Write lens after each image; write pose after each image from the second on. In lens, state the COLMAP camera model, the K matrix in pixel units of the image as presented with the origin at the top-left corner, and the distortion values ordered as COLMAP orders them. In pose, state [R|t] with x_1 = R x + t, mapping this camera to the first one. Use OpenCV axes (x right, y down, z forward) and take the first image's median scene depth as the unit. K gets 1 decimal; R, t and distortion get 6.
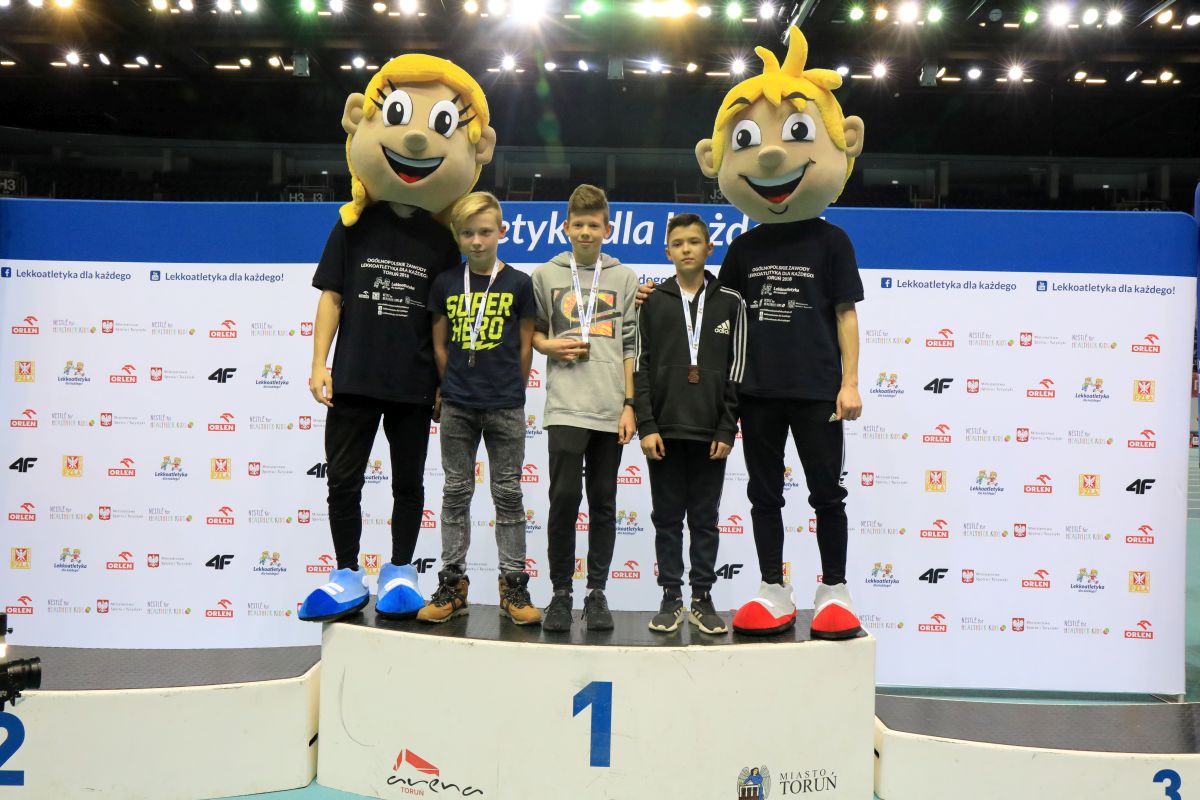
lens RADIAL K [[1106.7, 0, 625.4], [0, 1106.7, 420.5], [0, 0, 1]] dist [-0.004642, 0.000000]
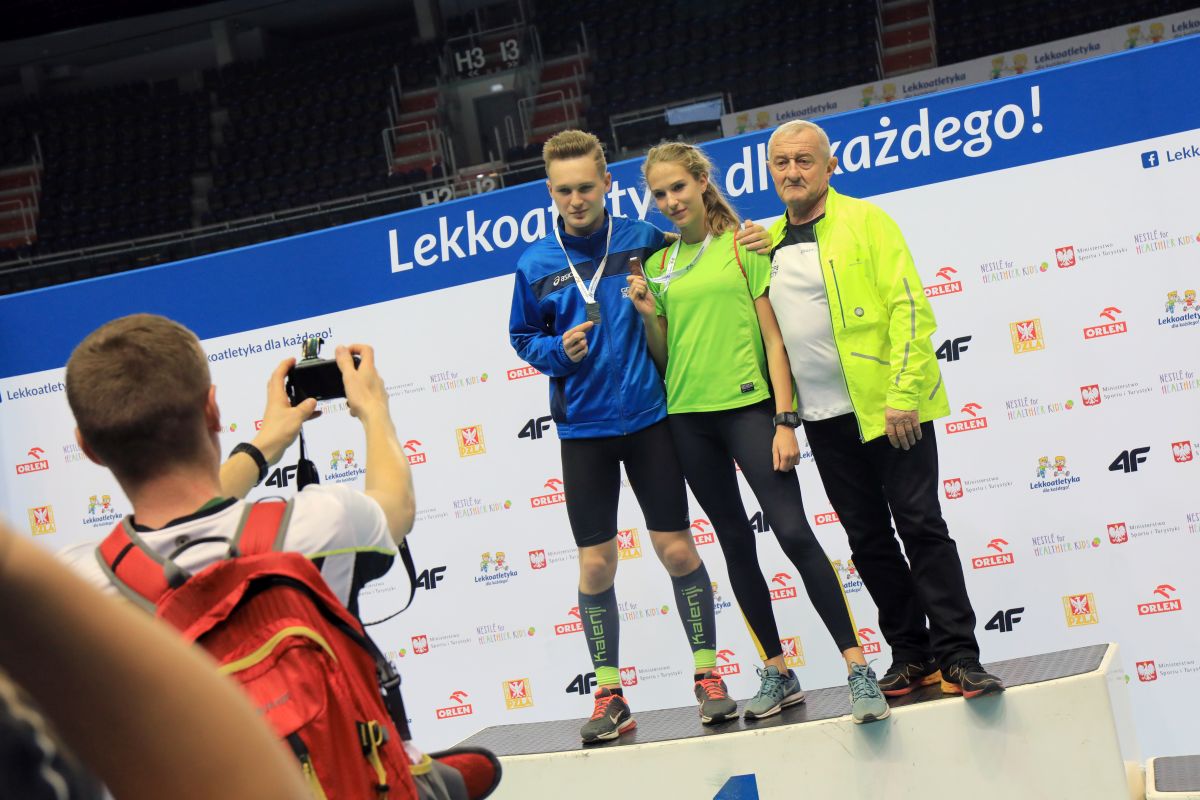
lens RADIAL K [[2345.3, 0, 627.5], [0, 2345.3, 428.7], [0, 0, 1]] dist [0.194865, 0.000000]
pose [[0.947089, -0.191436, -0.257632, 0.275052], [0.192801, 0.981030, -0.020203, 0.003893], [0.256613, -0.030537, 0.966032, -0.479295]]
